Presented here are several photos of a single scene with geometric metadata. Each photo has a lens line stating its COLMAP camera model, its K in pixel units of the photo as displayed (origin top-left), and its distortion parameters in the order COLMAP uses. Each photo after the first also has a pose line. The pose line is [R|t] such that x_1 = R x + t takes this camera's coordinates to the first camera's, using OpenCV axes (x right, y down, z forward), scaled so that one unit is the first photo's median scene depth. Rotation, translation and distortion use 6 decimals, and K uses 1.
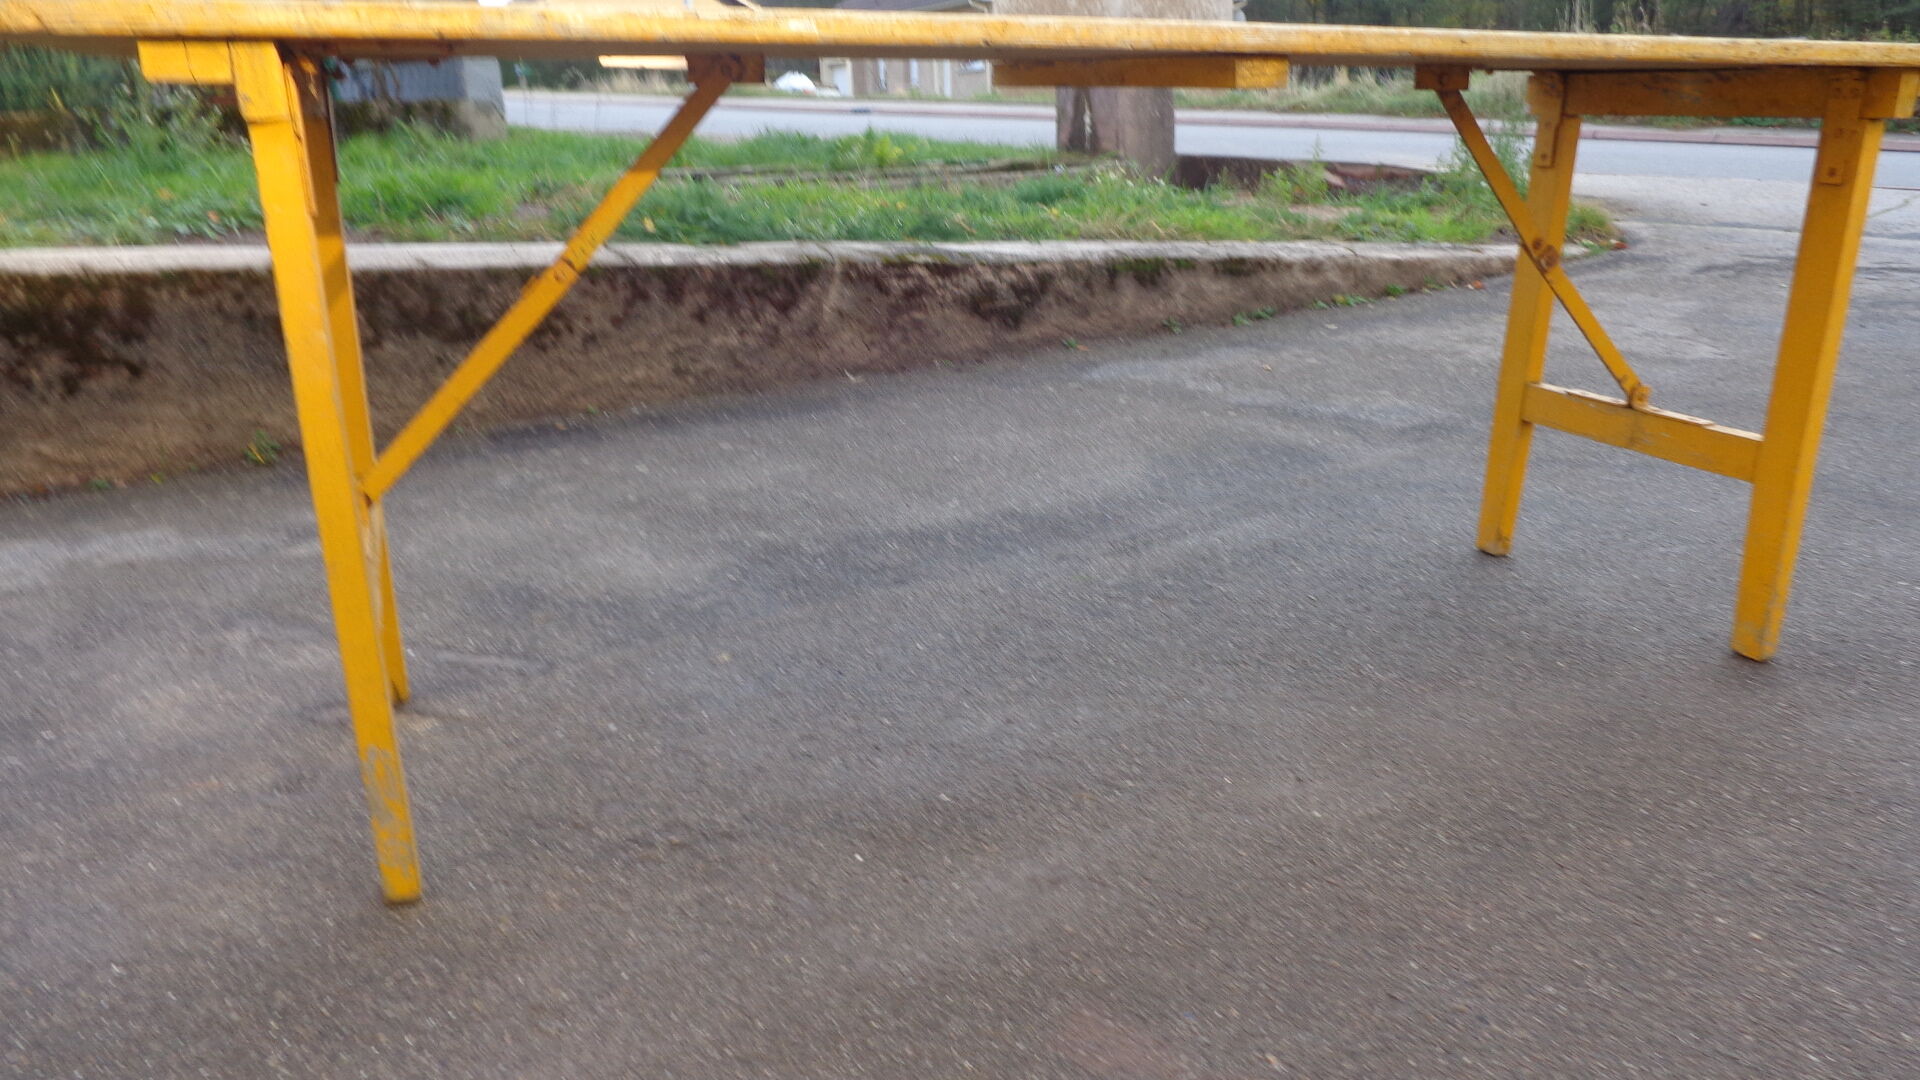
lens RADIAL K [[1423.4, 0, 962.9], [0, 1423.4, 535.5], [0, 0, 1]] dist [-0.007462, -0.006520]
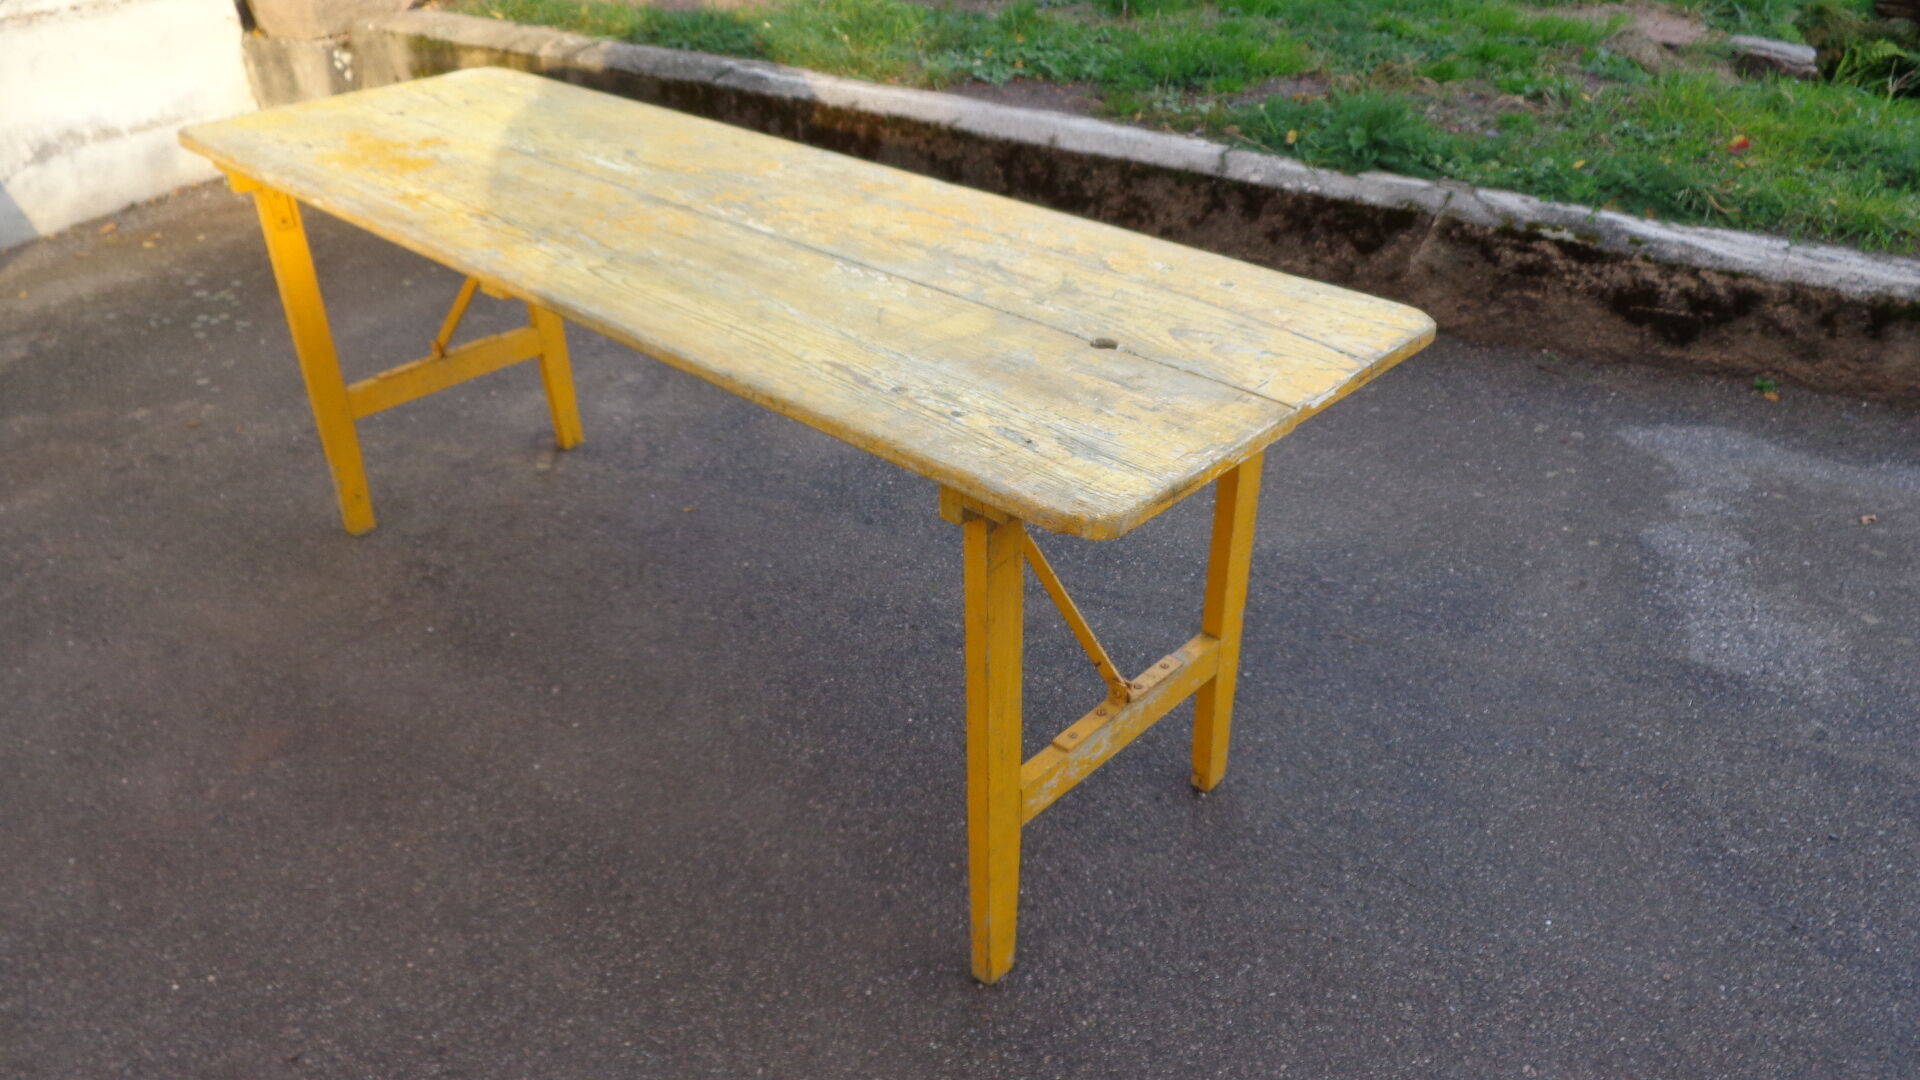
lens RADIAL K [[1423.4, 0, 964.0], [0, 1423.4, 547.6], [0, 0, 1]] dist [-0.007462, -0.006520]
pose [[0.441064, 0.457444, -0.772144, 0.626445], [-0.250889, 0.888896, 0.383299, -0.290512], [0.861694, 0.024663, 0.506828, 0.263374]]
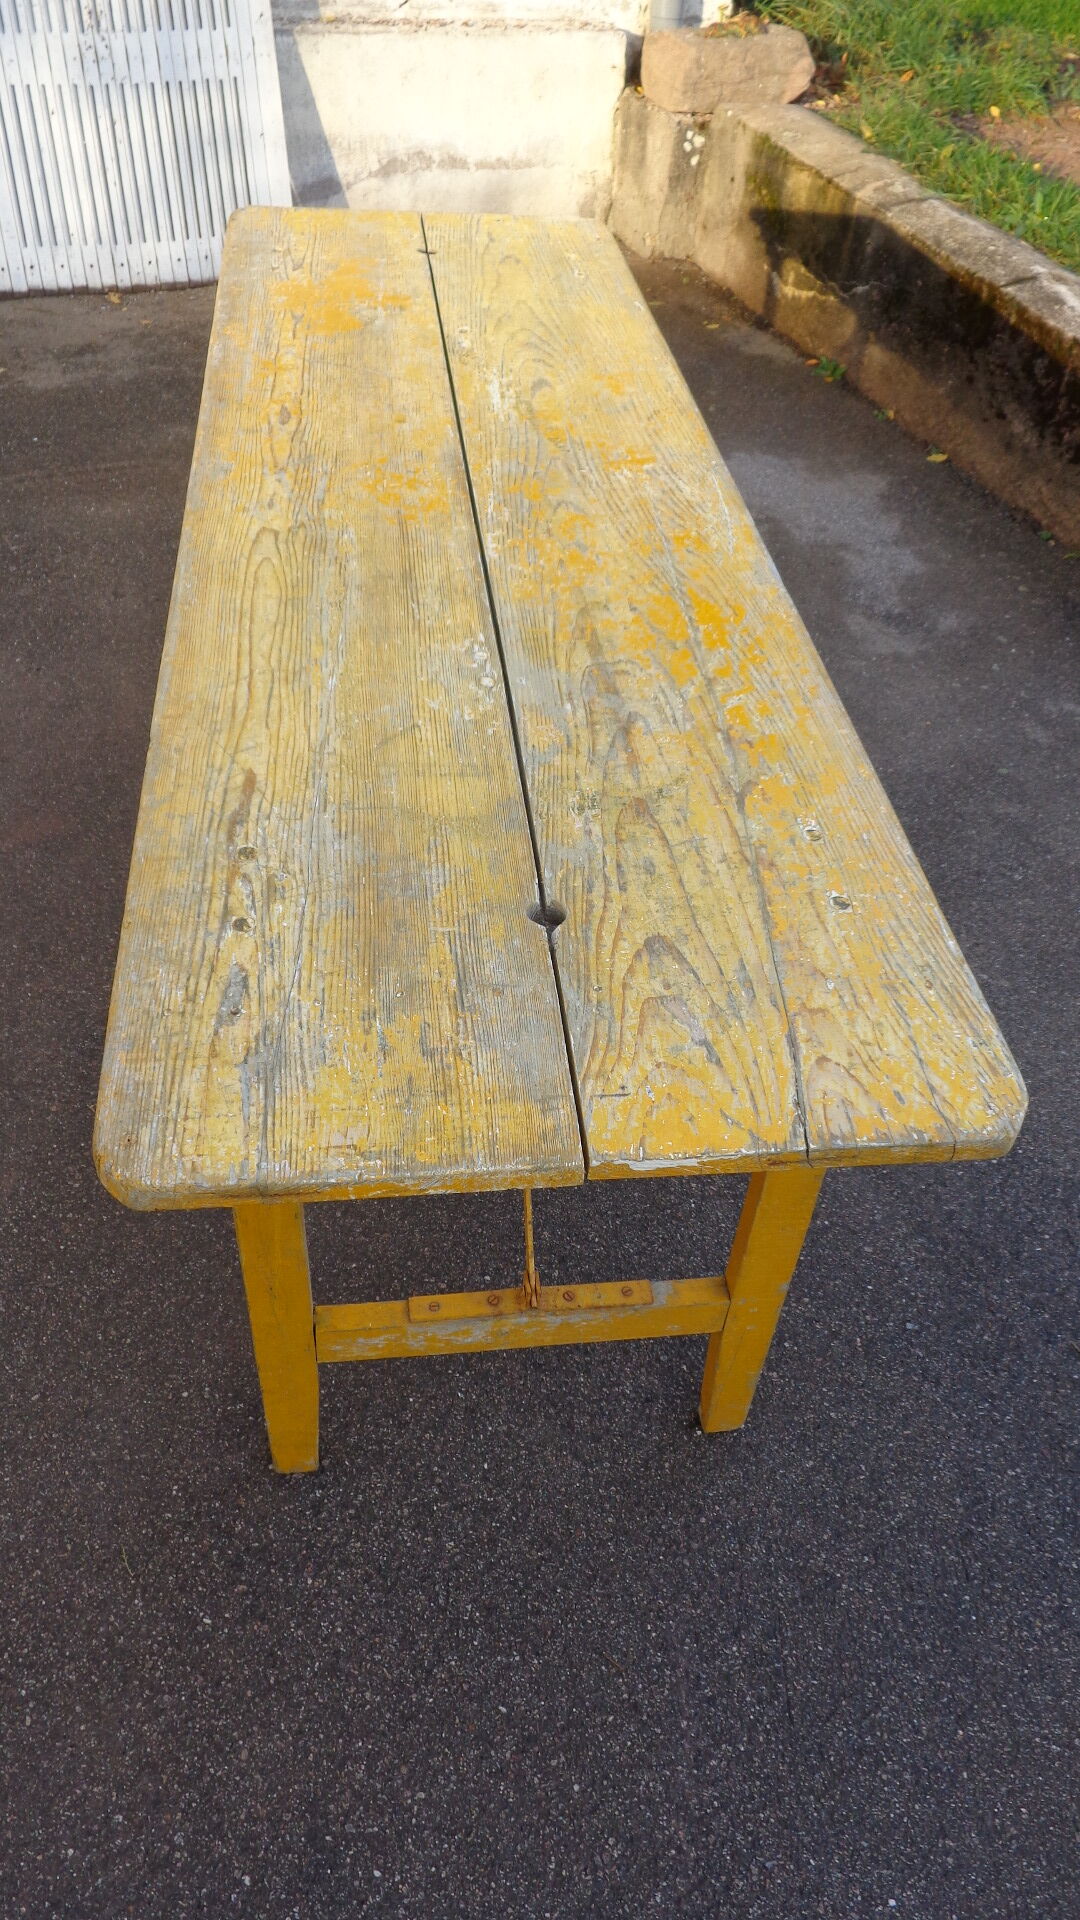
lens RADIAL K [[1423.4, 0, 526.6], [0, 1423.4, 966.0], [0, 0, 1]] dist [-0.007462, -0.006520]
pose [[-0.244563, 0.657296, -0.712847, 0.503713], [-0.342937, 0.629022, 0.697657, -0.401623], [0.906964, 0.415083, 0.071575, 0.508834]]
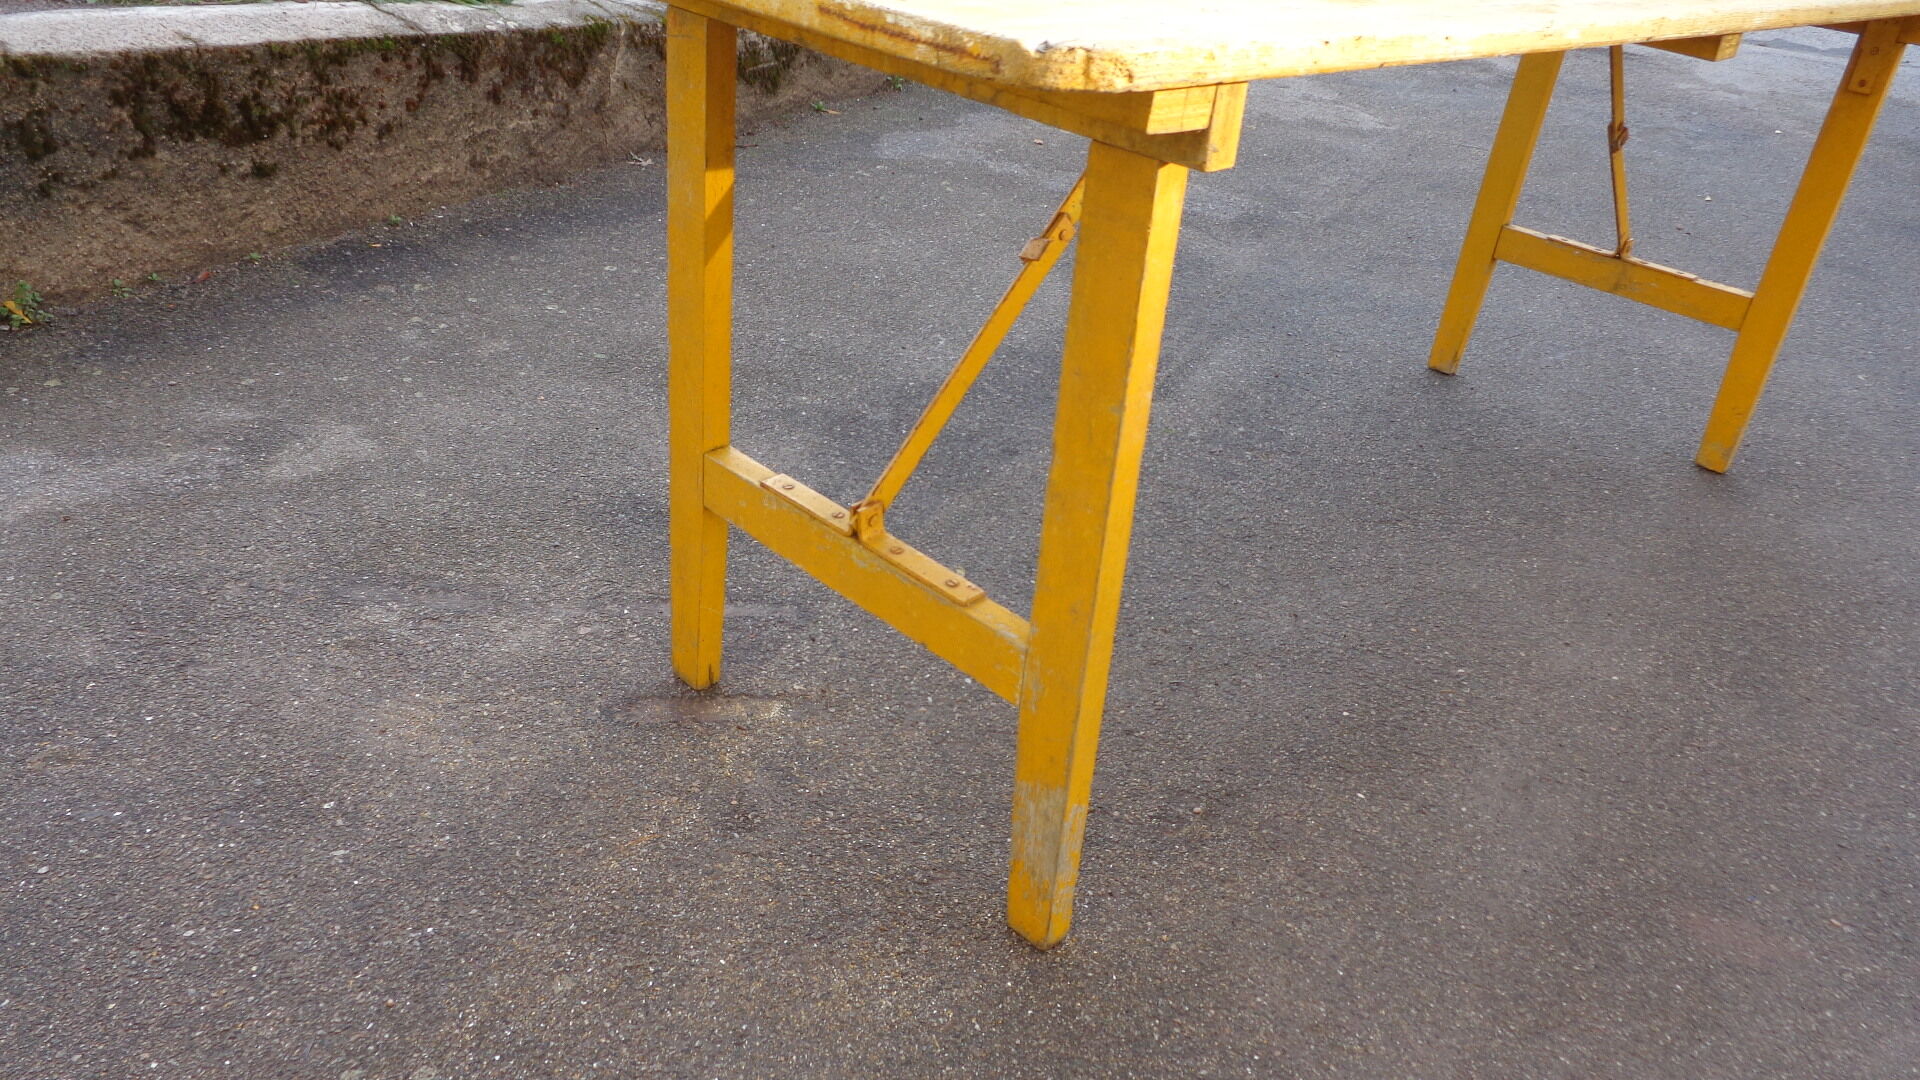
lens RADIAL K [[1423.4, 0, 961.3], [0, 1423.4, 537.8], [0, 0, 1]] dist [-0.007462, -0.006520]
pose [[0.907289, -0.115708, 0.404275, -0.297875], [0.022408, 0.973335, 0.228291, -0.083676], [-0.419910, -0.198067, 0.885689, 0.087225]]
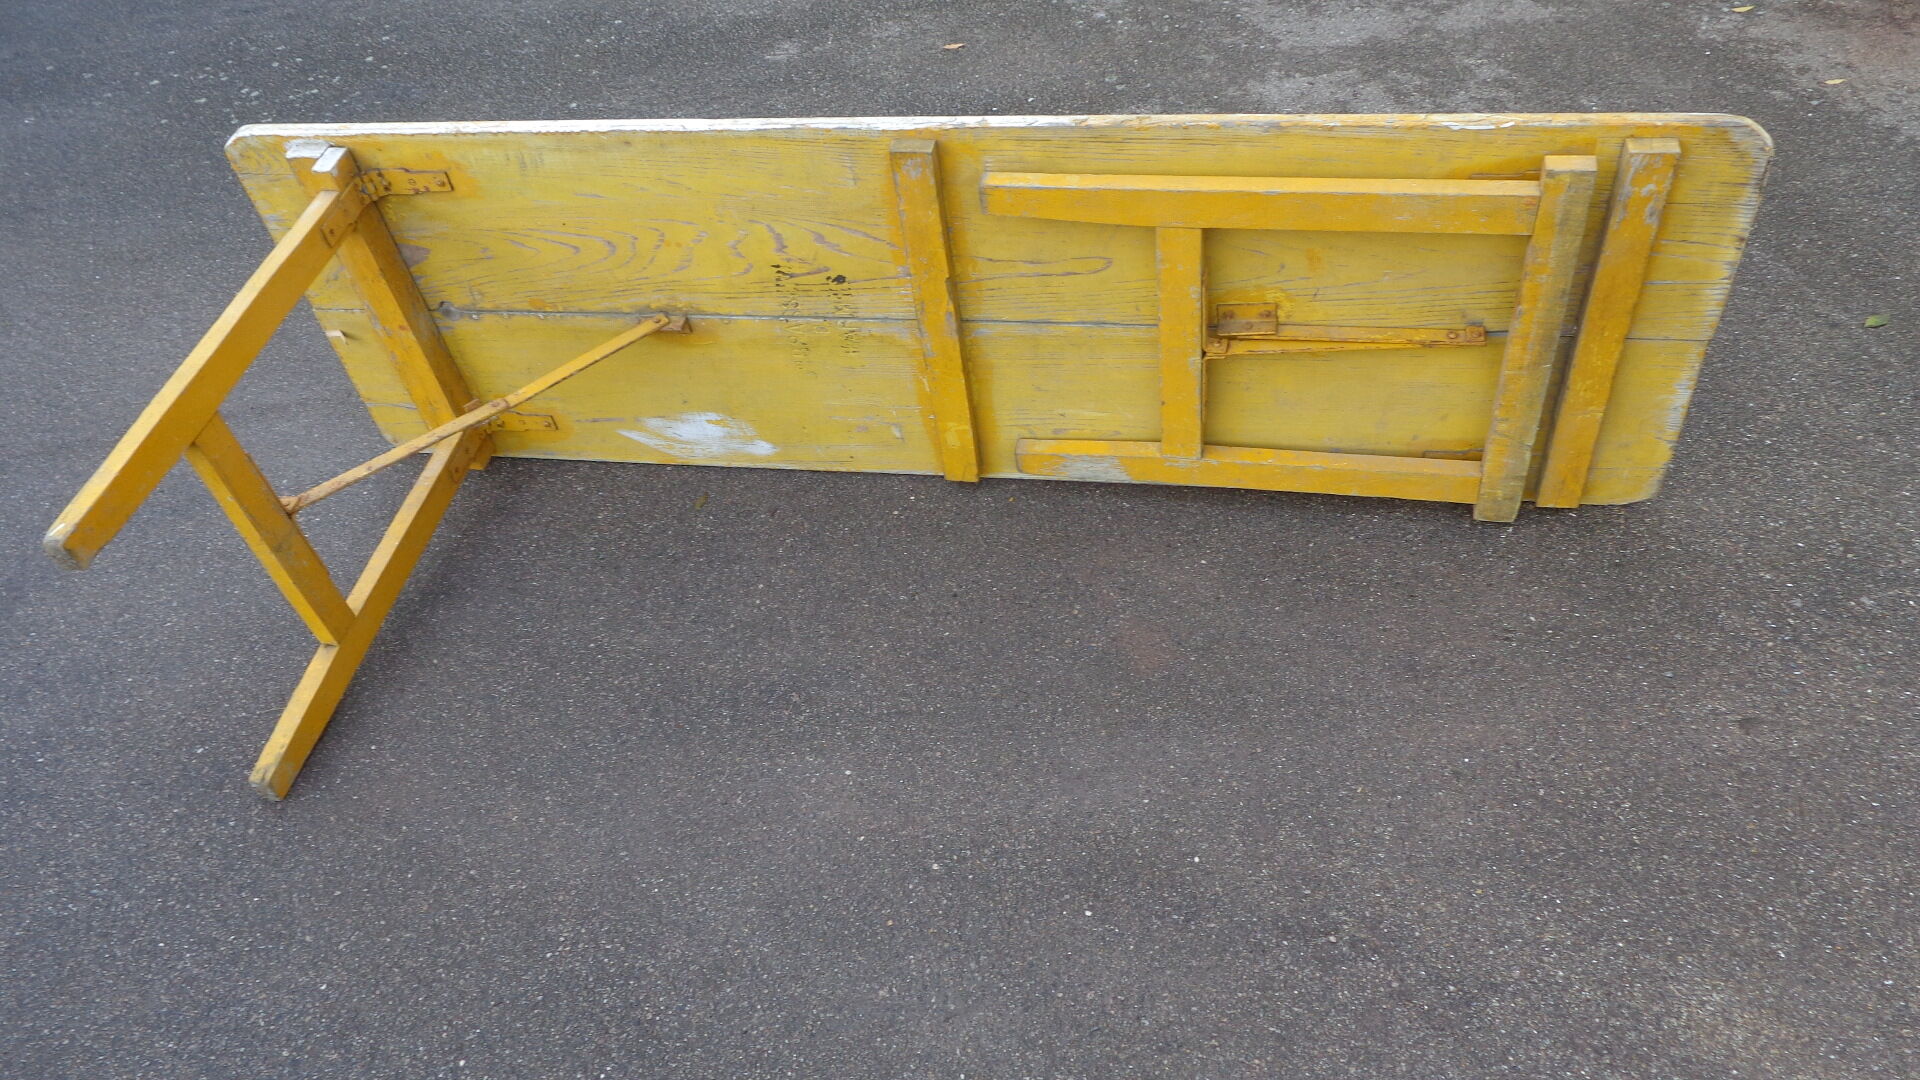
lens RADIAL K [[1423.4, 0, 951.6], [0, 1423.4, 537.6], [0, 0, 1]] dist [-0.007462, -0.006520]
pose [[-0.837951, -0.294783, 0.459282, -0.152808], [0.259665, 0.524850, 0.810621, -0.396452], [-0.480012, 0.798521, -0.363254, 0.527975]]
